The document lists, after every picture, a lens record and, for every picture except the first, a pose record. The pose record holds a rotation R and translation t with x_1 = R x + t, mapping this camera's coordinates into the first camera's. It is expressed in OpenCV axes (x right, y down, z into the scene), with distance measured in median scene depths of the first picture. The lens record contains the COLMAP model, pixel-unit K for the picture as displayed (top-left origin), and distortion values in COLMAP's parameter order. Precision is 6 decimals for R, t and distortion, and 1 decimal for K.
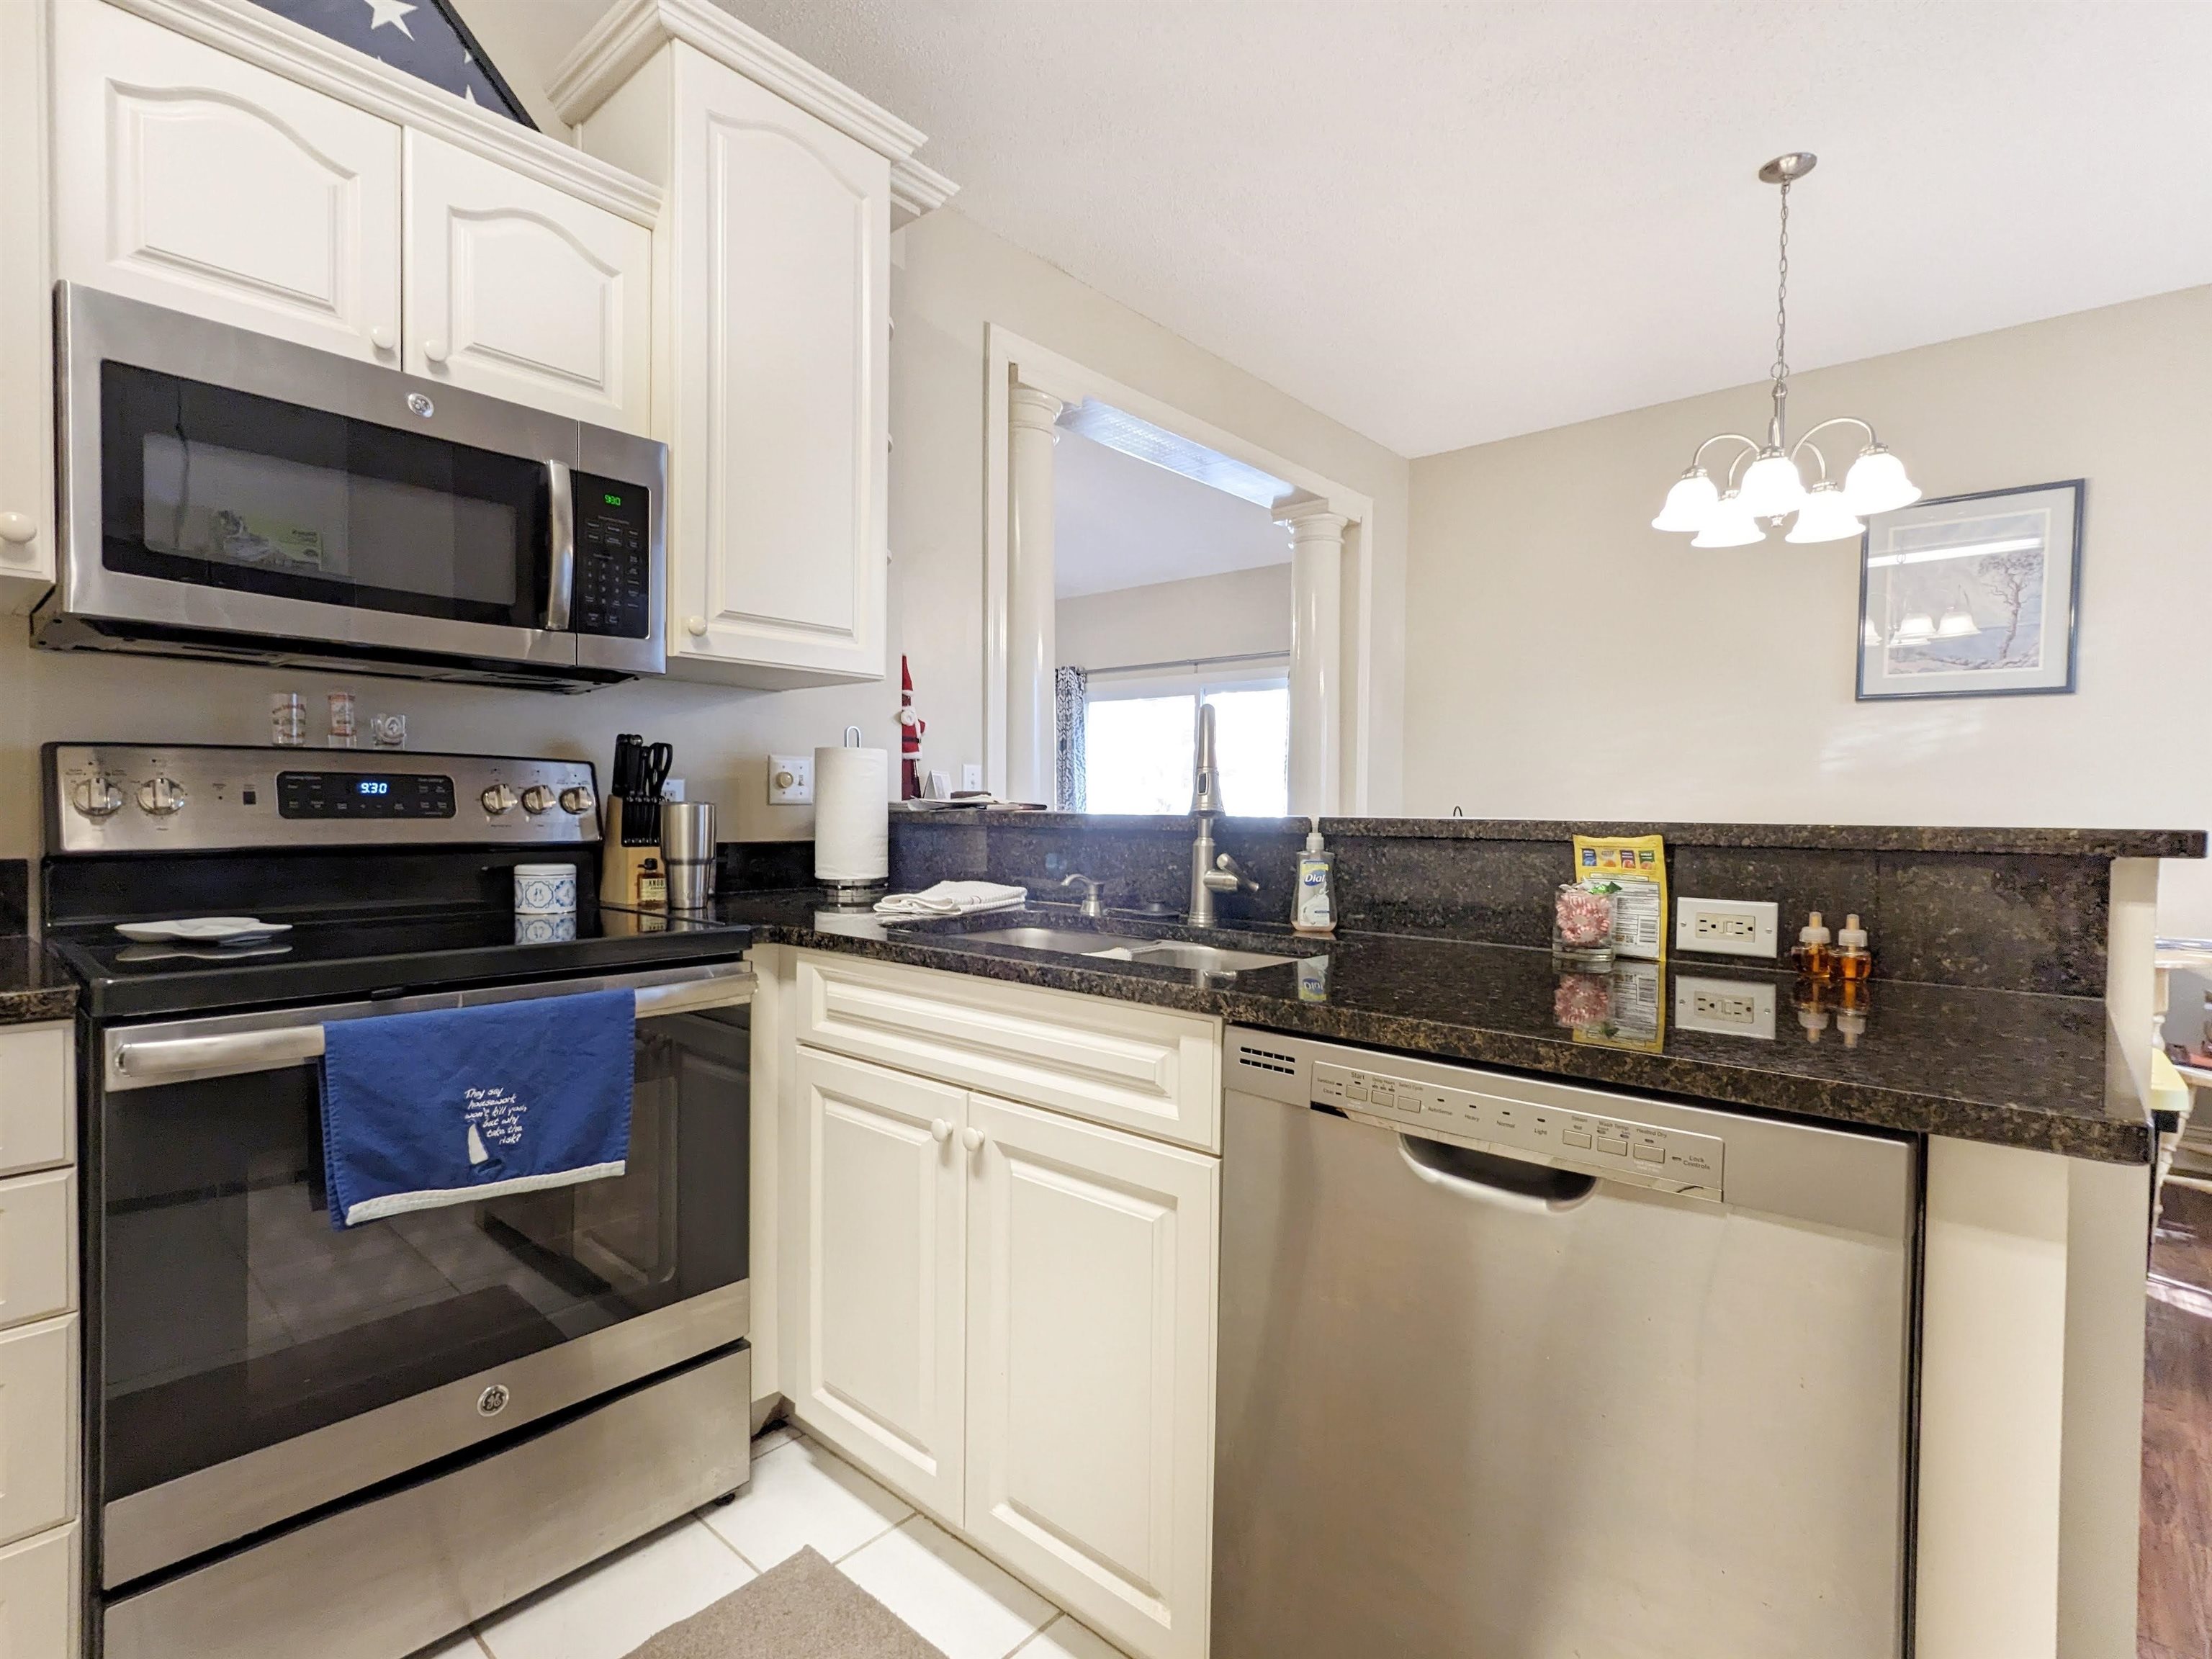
lens RADIAL K [[1063.5, 0, 1106.2], [0, 1063.5, 830.4], [0, 0, 1]] dist [0.003796, -0.000703]
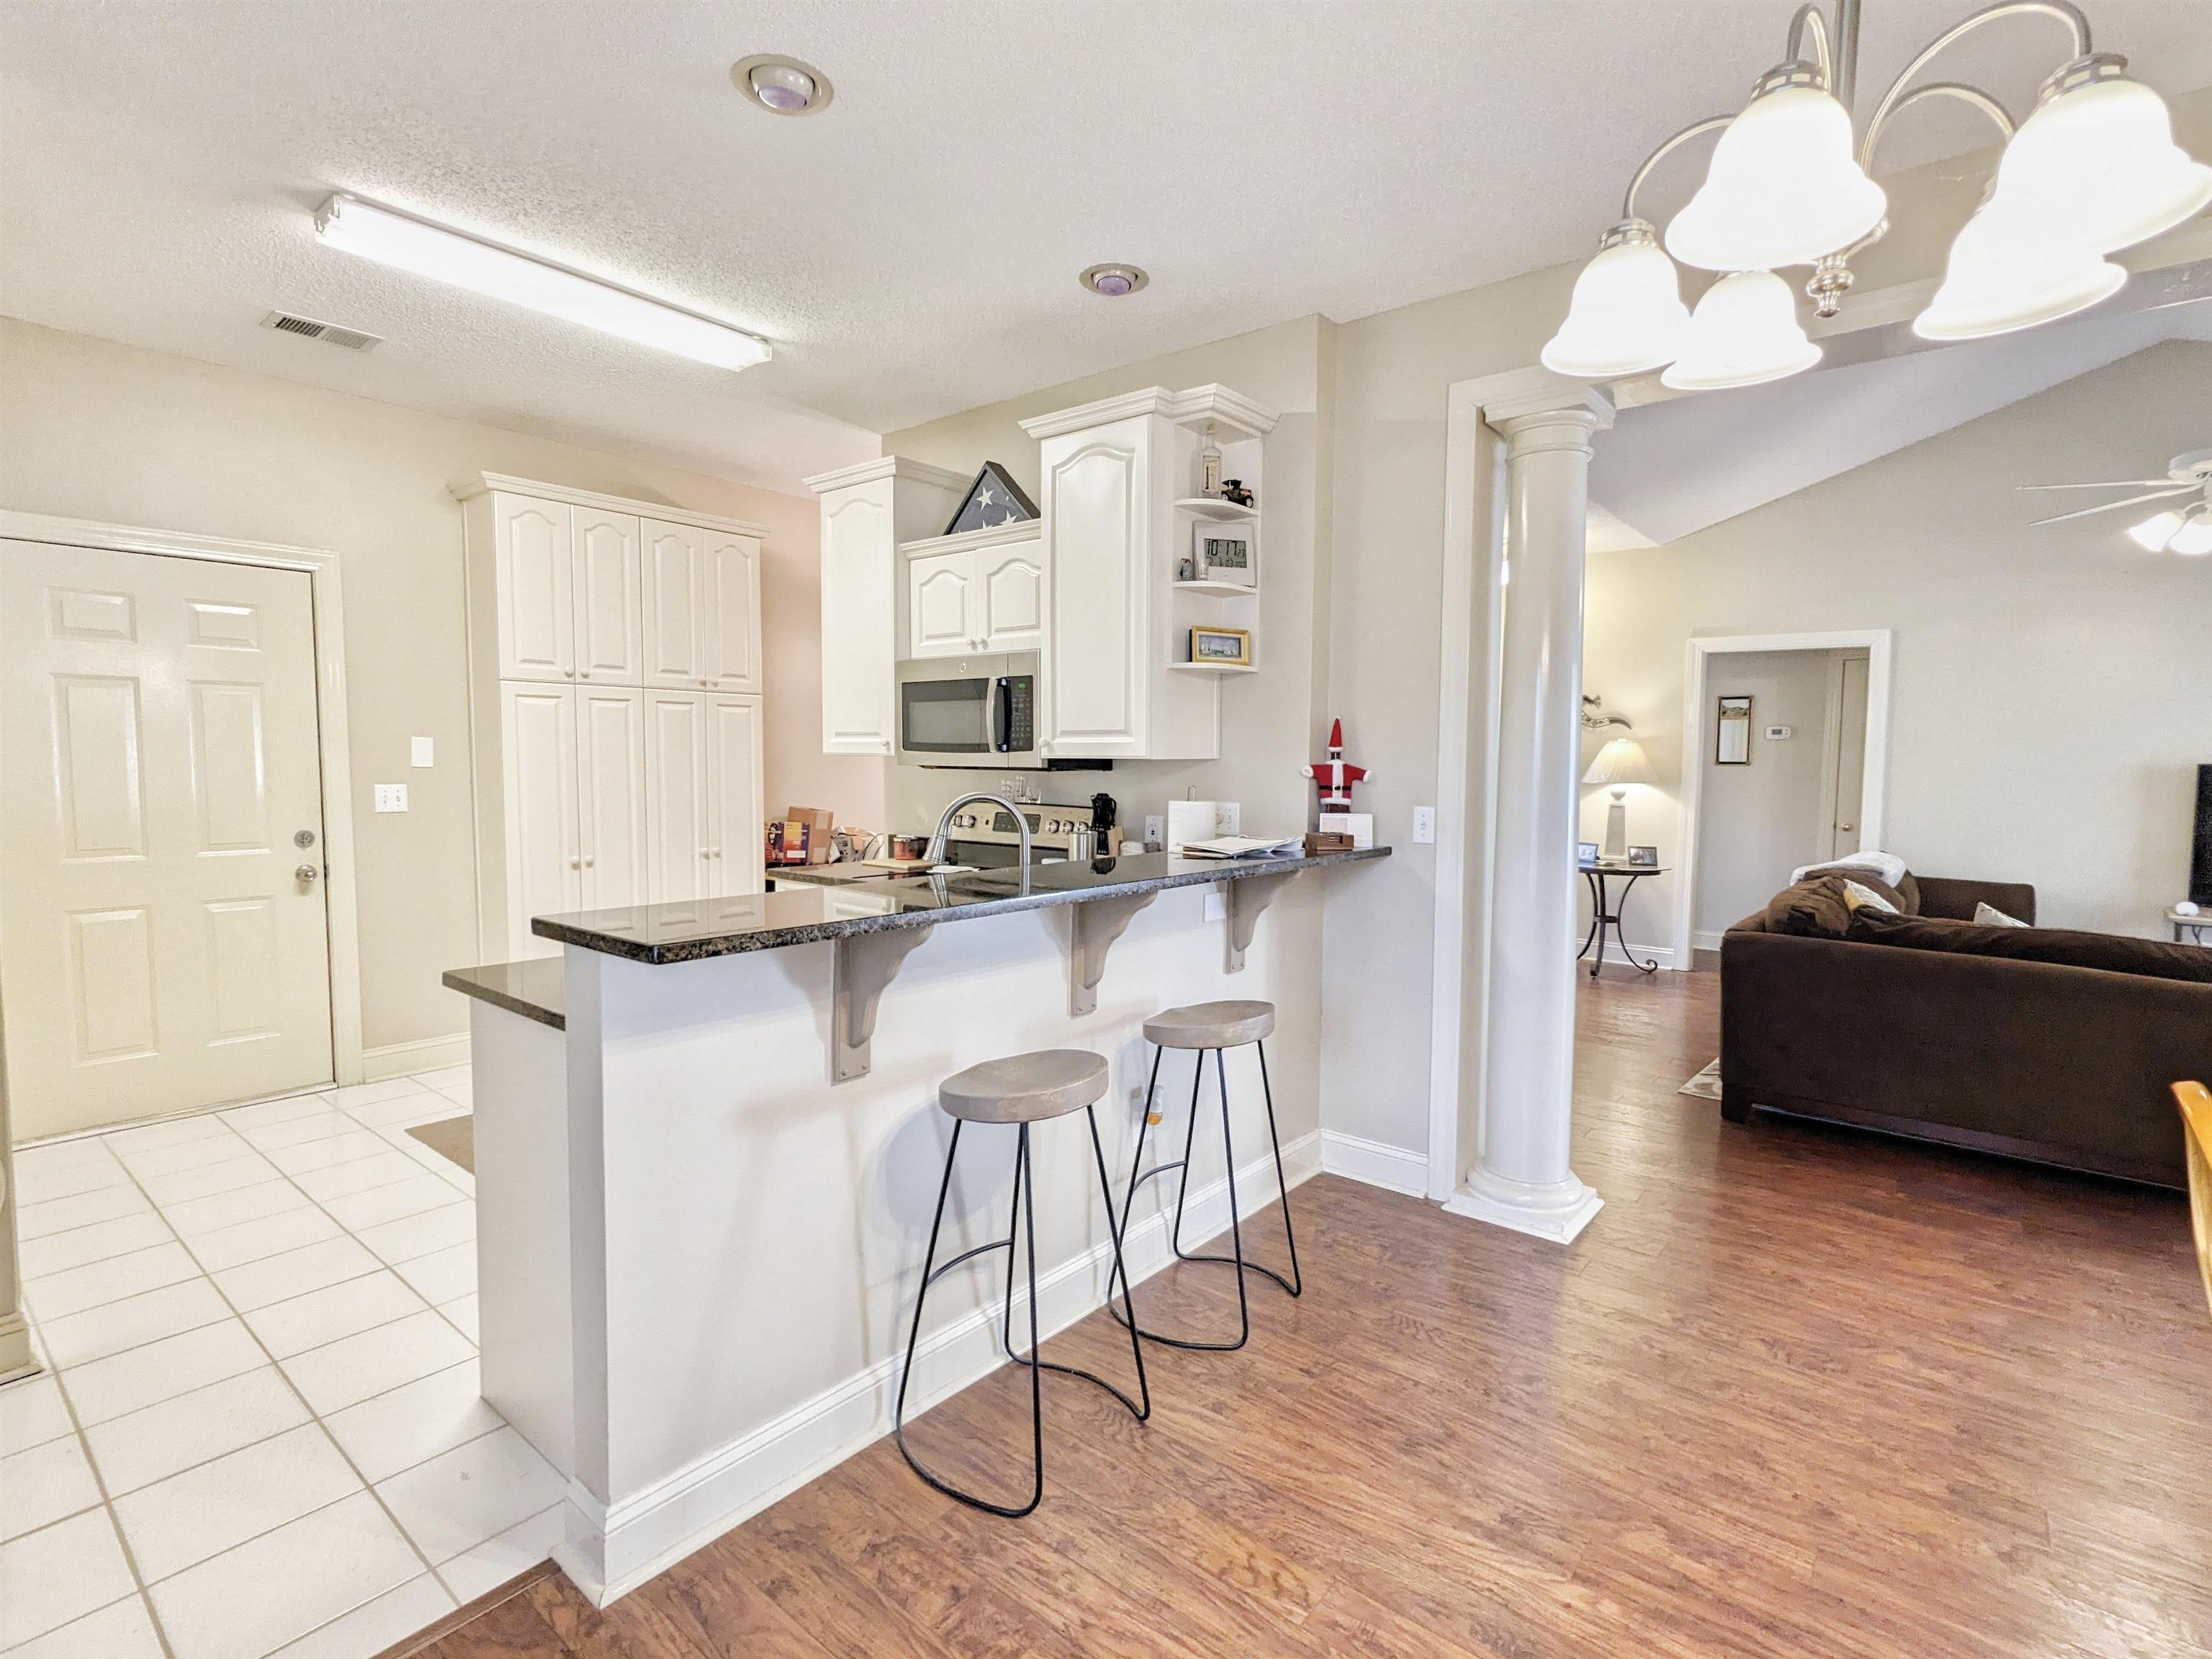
lens RADIAL K [[1063.5, 0, 1108.2], [0, 1063.5, 826.2], [0, 0, 1]] dist [0.003796, -0.000703]
pose [[0.027271, 0.053714, -0.998184, 1.707197], [-0.033660, 0.998038, 0.052786, -0.161206], [0.999061, 0.032160, 0.029025, 1.181690]]
